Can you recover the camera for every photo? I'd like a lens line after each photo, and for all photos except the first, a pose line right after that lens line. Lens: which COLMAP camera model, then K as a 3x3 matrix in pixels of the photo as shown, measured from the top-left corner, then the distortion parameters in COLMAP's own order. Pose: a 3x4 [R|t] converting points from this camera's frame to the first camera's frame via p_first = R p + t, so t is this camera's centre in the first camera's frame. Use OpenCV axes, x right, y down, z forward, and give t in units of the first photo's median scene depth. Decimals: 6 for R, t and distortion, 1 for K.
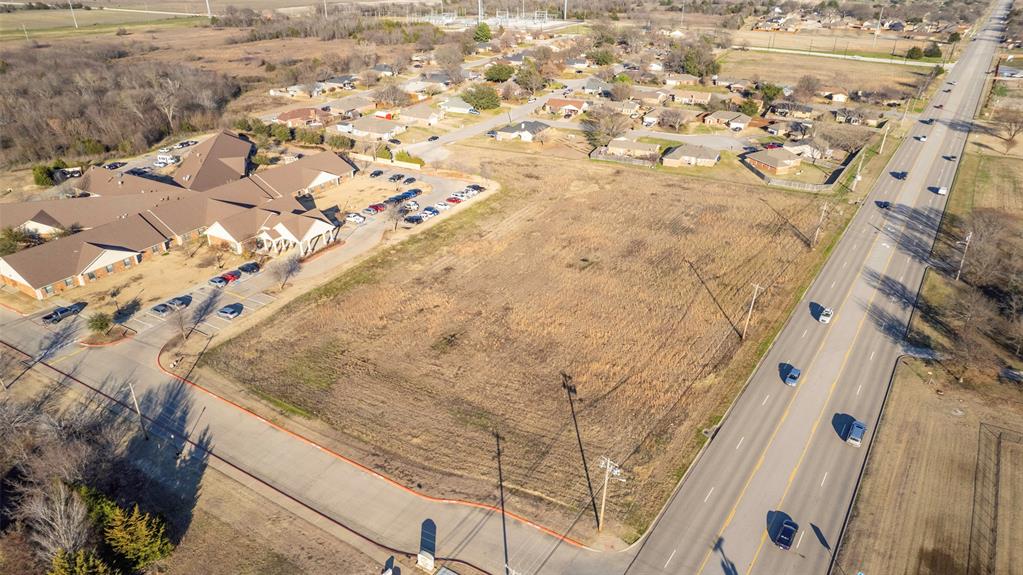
lens RADIAL K [[653.0, 0, 513.1], [0, 653.0, 286.7], [0, 0, 1]] dist [-0.075920, 0.066069]
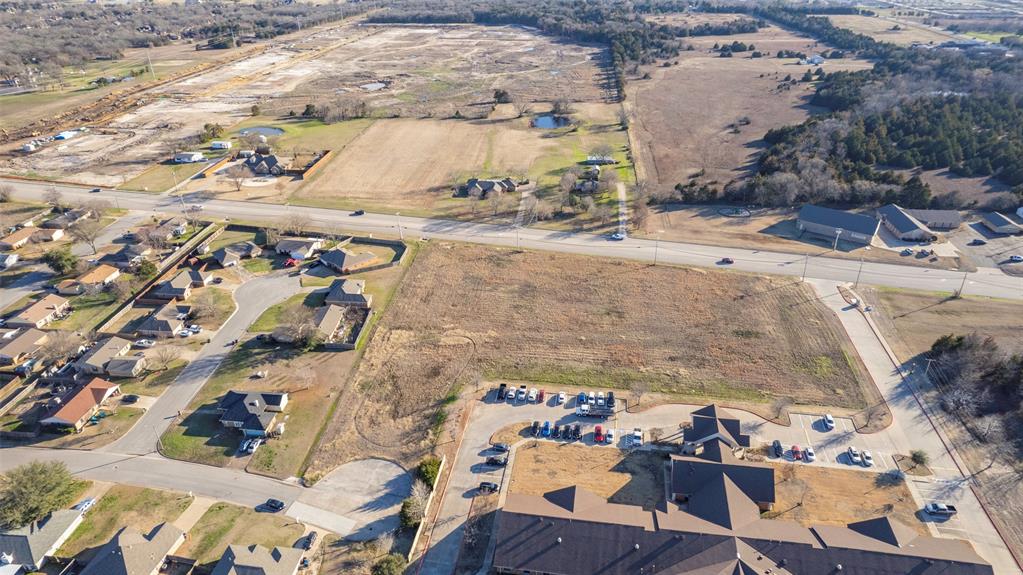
lens RADIAL K [[653.0, 0, 513.6], [0, 653.0, 297.1], [0, 0, 1]] dist [-0.075920, 0.066069]
pose [[-0.359839, -0.457026, 0.813415, -0.989234], [0.431986, 0.691129, 0.579421, -1.008492], [-0.826985, 0.559882, -0.051266, 1.232060]]
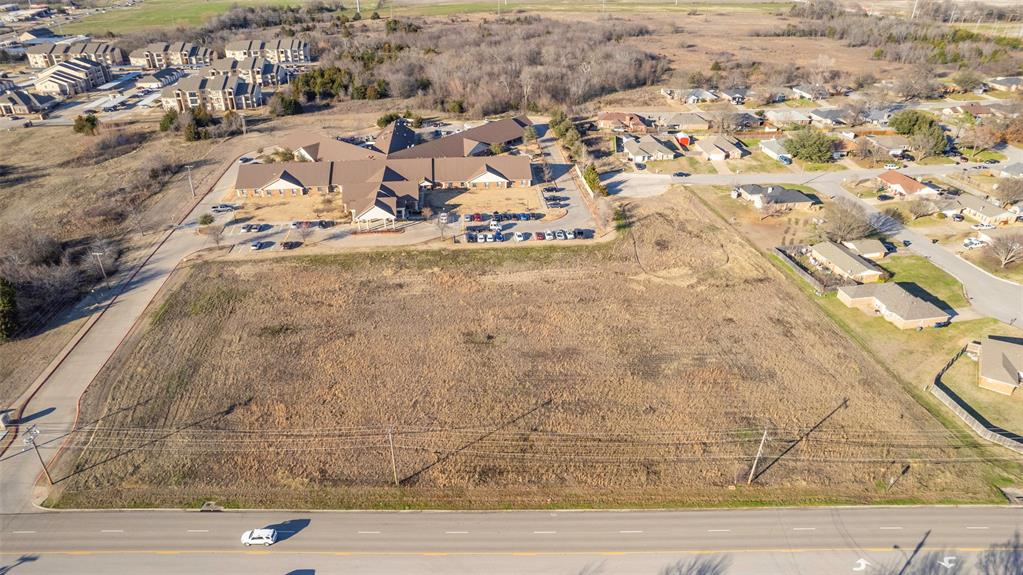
lens RADIAL K [[653.0, 0, 511.9], [0, 653.0, 290.2], [0, 0, 1]] dist [-0.075920, 0.066069]
pose [[0.579894, 0.394784, -0.712649, 0.748762], [-0.369936, 0.906964, 0.201405, -0.294746], [0.725858, 0.146840, 0.671988, 0.405684]]
